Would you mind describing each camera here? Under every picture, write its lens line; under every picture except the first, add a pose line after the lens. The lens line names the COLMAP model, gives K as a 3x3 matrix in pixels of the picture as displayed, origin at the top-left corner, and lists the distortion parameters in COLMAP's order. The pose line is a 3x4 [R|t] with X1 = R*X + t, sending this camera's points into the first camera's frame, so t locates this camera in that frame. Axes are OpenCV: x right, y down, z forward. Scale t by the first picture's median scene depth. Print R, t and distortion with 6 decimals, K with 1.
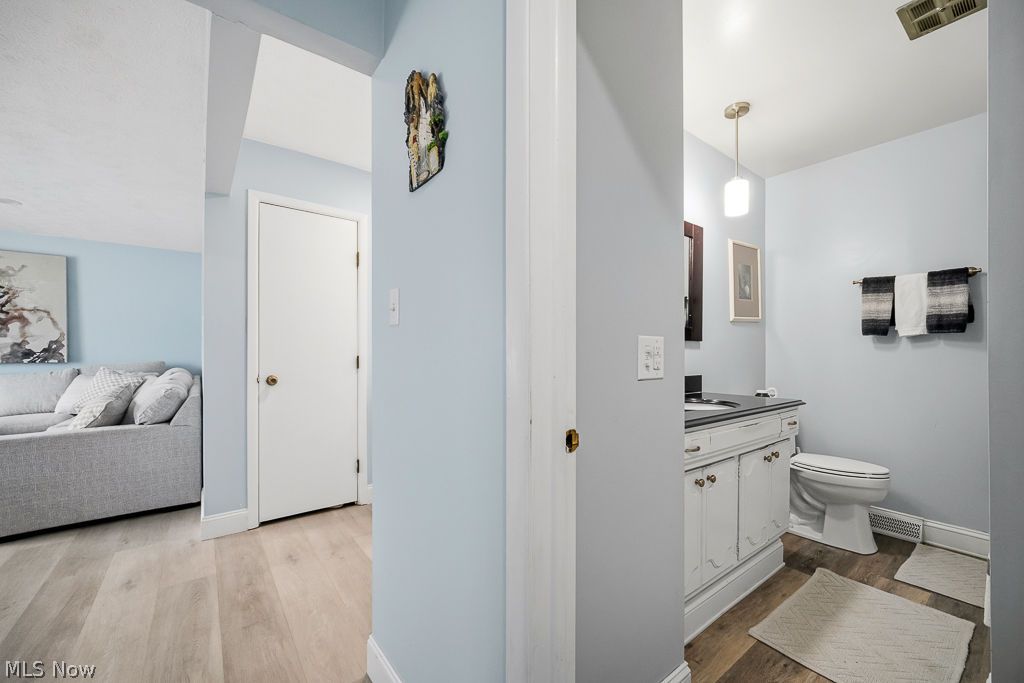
lens RADIAL K [[409.8, 0, 512.7], [0, 409.8, 347.6], [0, 0, 1]] dist [-0.002222, -0.000002]
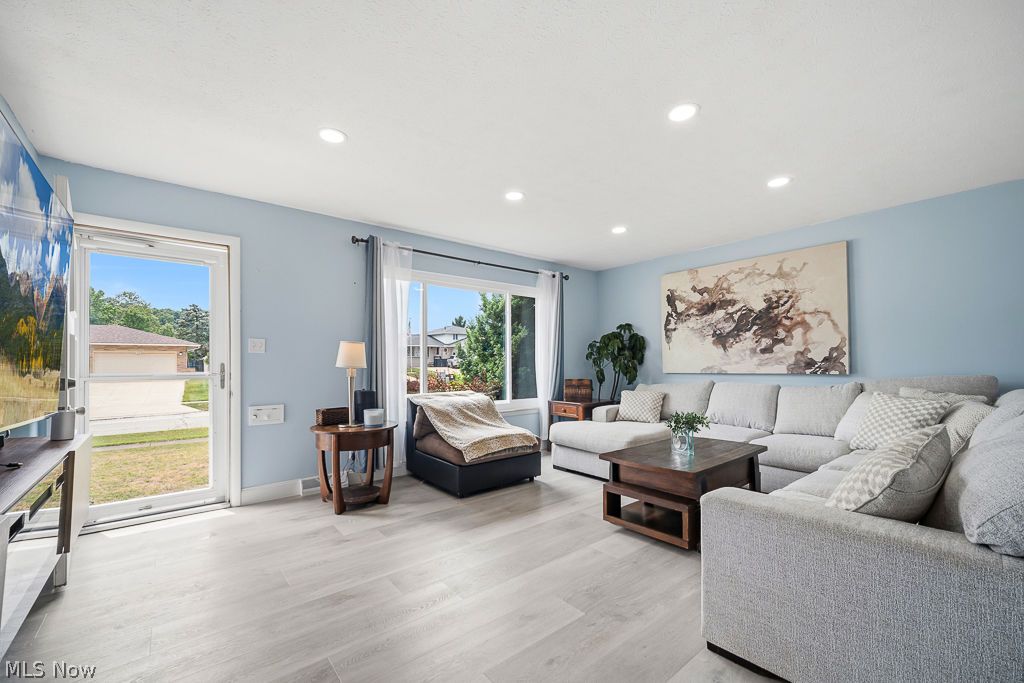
lens RADIAL K [[409.8, 0, 521.6], [0, 409.8, 360.7], [0, 0, 1]] dist [-0.002222, -0.000002]
pose [[0.041753, -0.008232, -0.999094, -0.418559], [0.013184, 0.999884, -0.007687, 0.009208], [0.999041, -0.012851, 0.041857, 0.427748]]
